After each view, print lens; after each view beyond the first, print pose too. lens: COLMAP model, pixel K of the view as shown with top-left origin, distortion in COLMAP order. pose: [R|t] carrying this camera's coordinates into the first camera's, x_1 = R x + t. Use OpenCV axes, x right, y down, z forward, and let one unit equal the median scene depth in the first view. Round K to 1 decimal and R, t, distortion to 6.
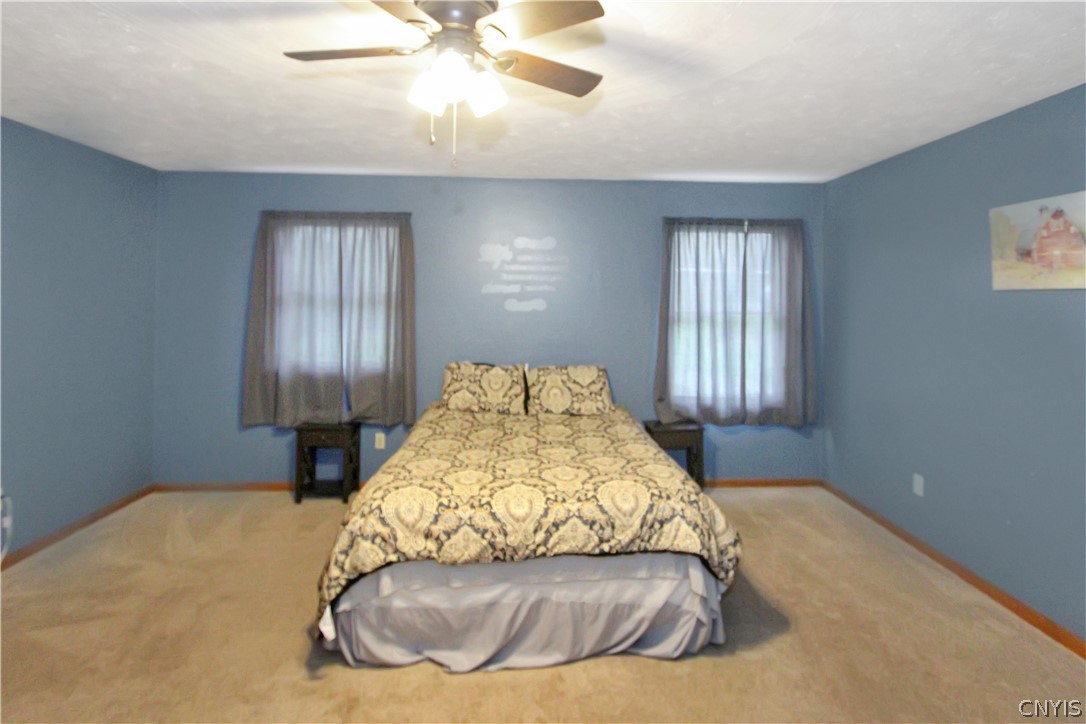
lens RADIAL K [[559.3, 0, 545.1], [0, 559.3, 294.3], [0, 0, 1]] dist [-0.003226, -0.000387]
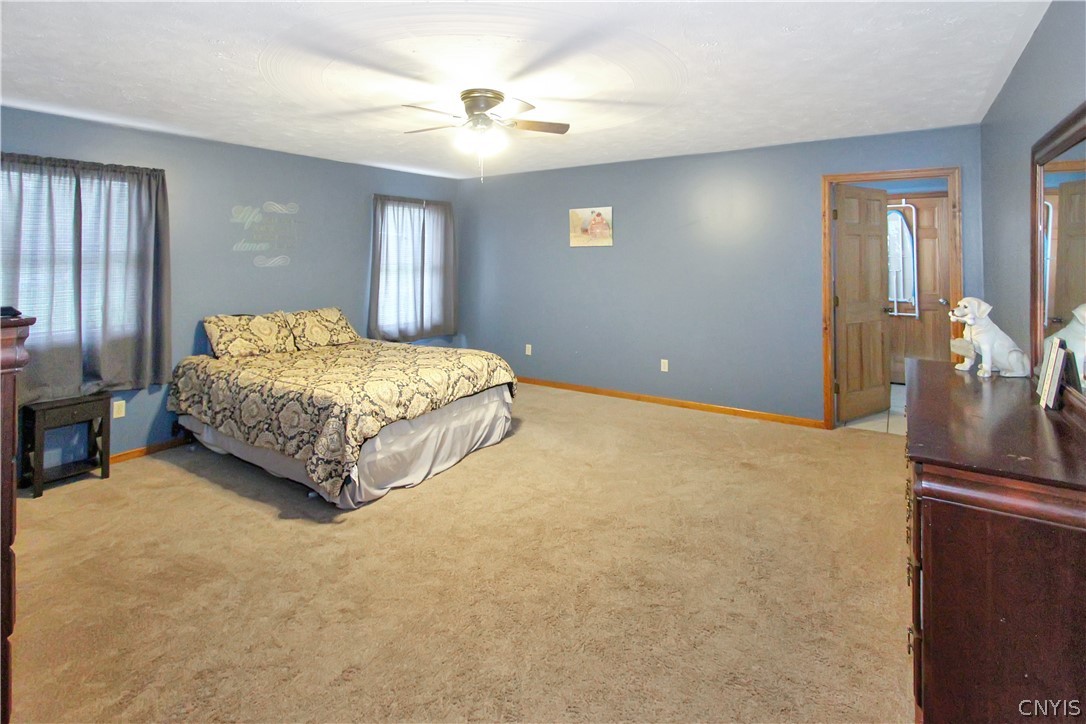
lens RADIAL K [[535.6, 0, 541.8], [0, 535.6, 260.6], [0, 0, 1]] dist [-0.001510, 0.000011]
pose [[0.604211, -0.020575, 0.796559, -1.105312], [0.011375, 0.999787, 0.017197, 0.011011], [-0.796743, -0.001330, 0.604316, -0.204826]]
